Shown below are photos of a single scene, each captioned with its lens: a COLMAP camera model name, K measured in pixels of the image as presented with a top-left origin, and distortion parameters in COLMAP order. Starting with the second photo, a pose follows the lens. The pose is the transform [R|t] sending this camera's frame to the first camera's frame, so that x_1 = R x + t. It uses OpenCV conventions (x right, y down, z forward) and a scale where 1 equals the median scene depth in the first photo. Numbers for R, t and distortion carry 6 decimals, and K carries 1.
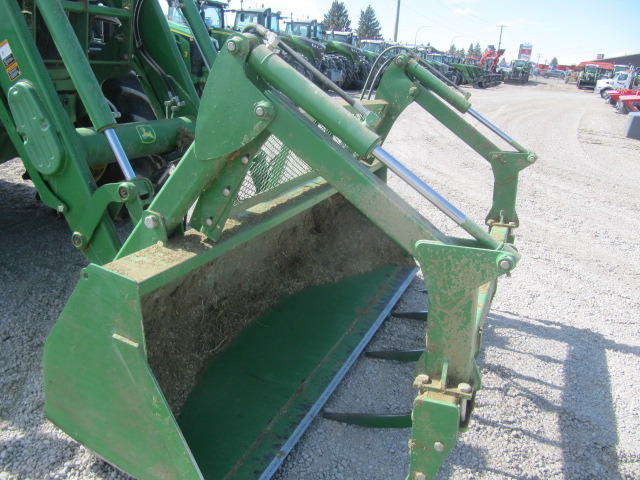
lens RADIAL K [[528.7, 0, 315.5], [0, 528.7, 241.8], [0, 0, 1]] dist [-0.049943, 0.024958]
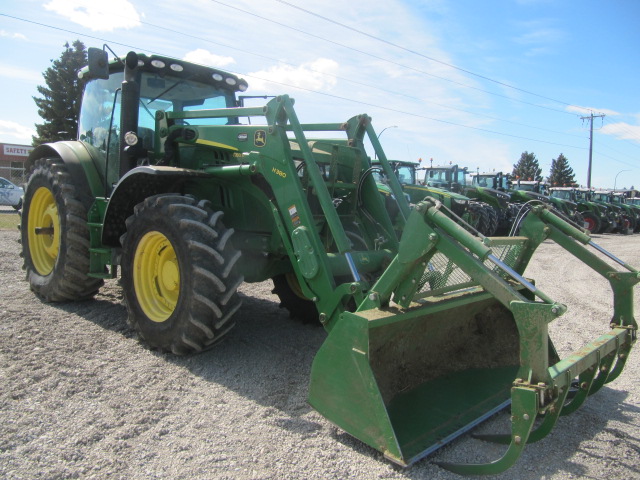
lens RADIAL K [[528.7, 0, 321.9], [0, 528.7, 239.9], [0, 0, 1]] dist [-0.049943, 0.024958]
pose [[0.943571, -0.010915, -0.330990, 0.092069], [-0.080147, 0.962220, -0.260211, 0.174616], [0.321325, 0.272055, 0.907048, -0.530769]]
